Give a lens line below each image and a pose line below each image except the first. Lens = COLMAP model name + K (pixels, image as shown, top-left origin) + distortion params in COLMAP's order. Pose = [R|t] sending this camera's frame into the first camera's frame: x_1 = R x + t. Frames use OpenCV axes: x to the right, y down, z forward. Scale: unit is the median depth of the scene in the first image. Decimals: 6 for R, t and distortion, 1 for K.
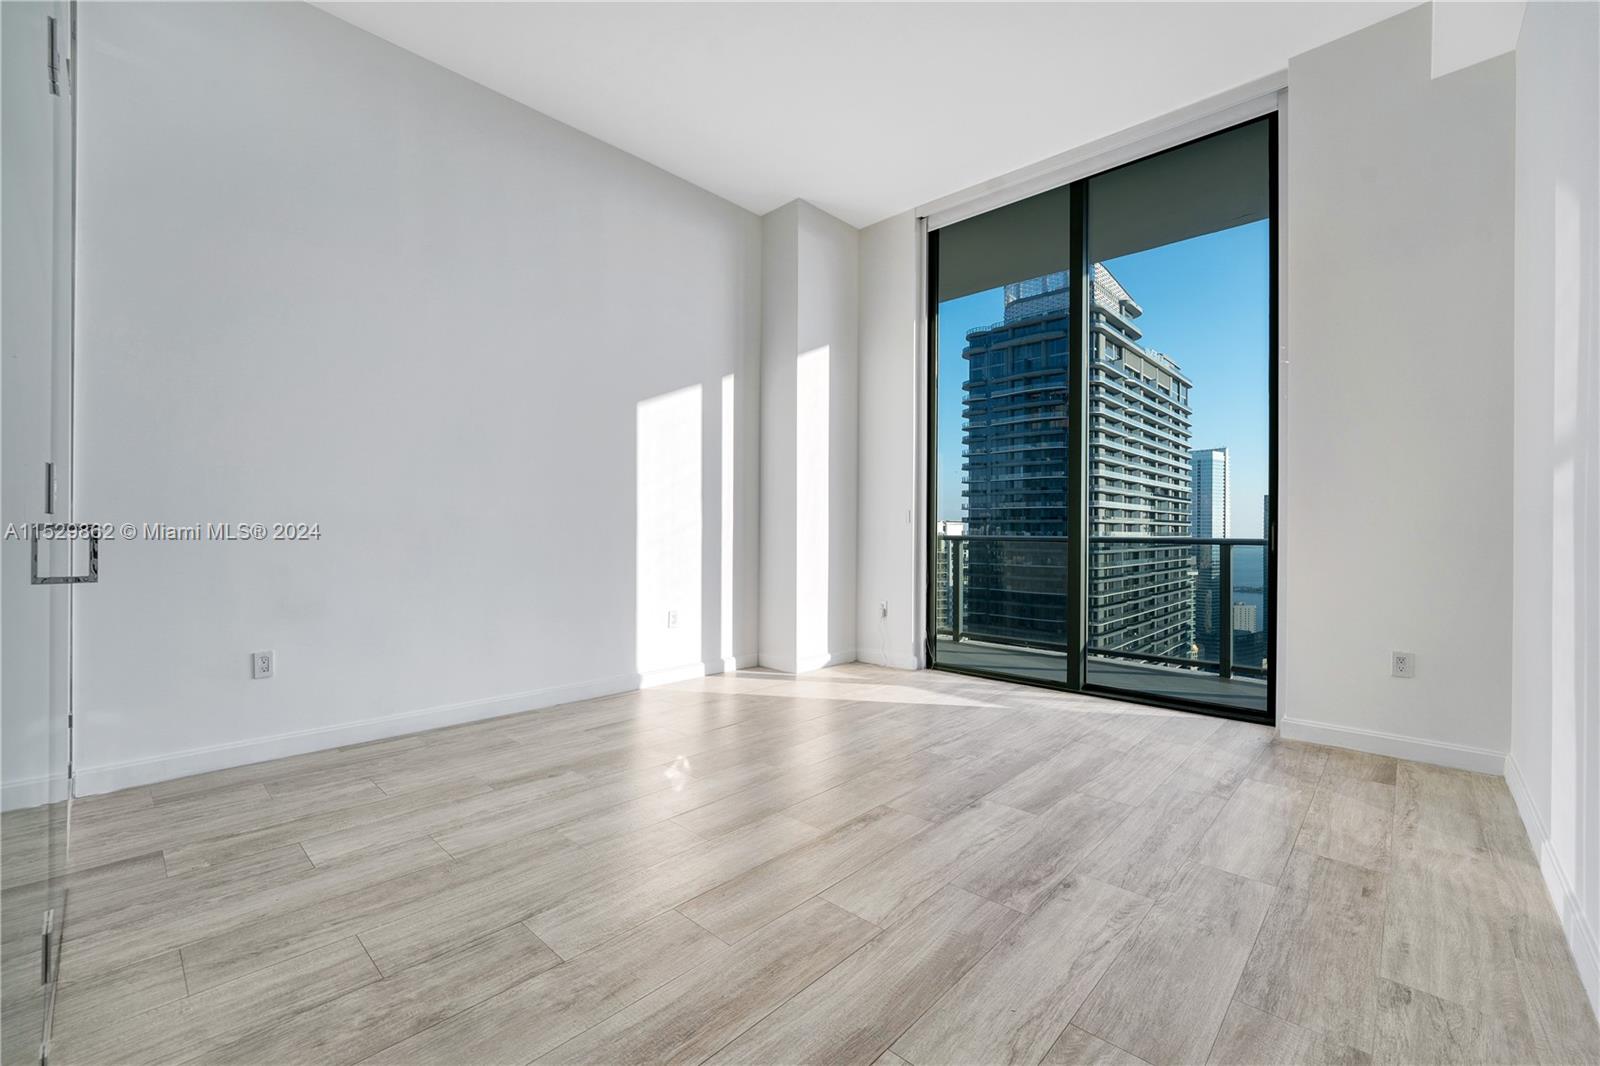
lens RADIAL K [[673.8, 0, 800.0], [0, 673.8, 533.0], [0, 0, 1]] dist [-0.000684, -0.000317]
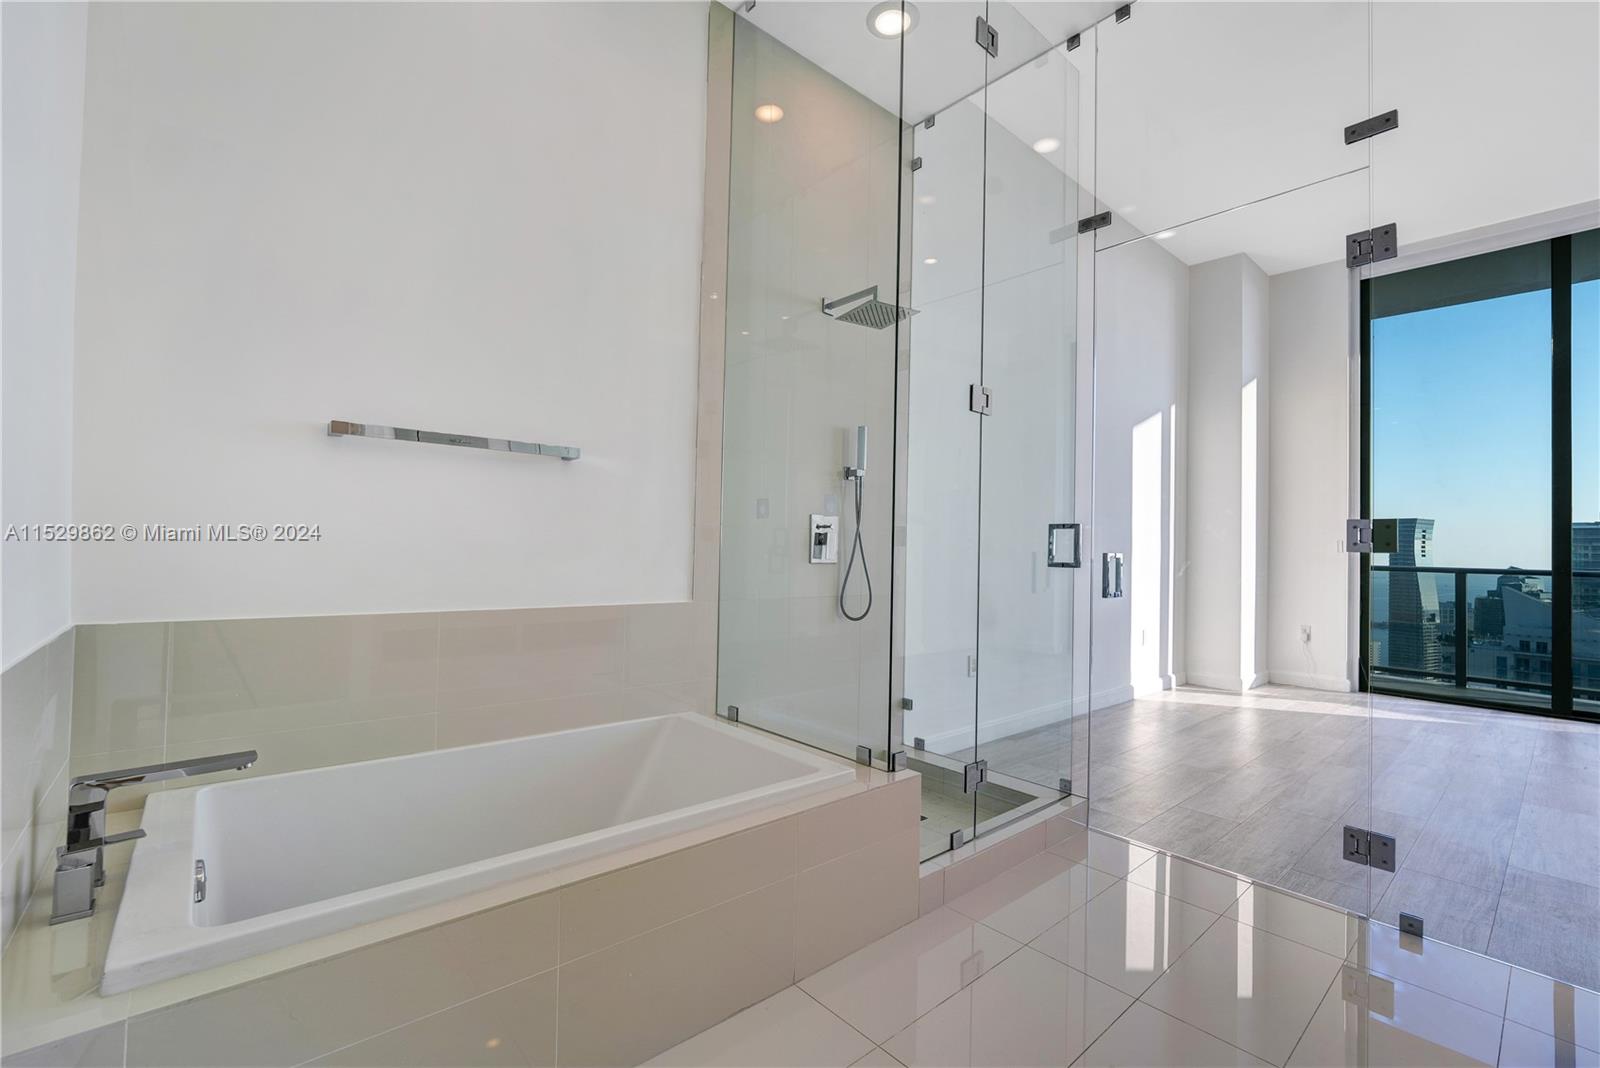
lens RADIAL K [[705.5, 0, 800.0], [0, 705.5, 534.0], [0, 0, 1]] dist [-0.002497, -0.000216]
pose [[0.996550, 0.014834, -0.081661, -0.597237], [-0.016802, 0.999583, -0.023465, -0.003601], [0.081279, 0.024756, 0.996384, -0.172411]]
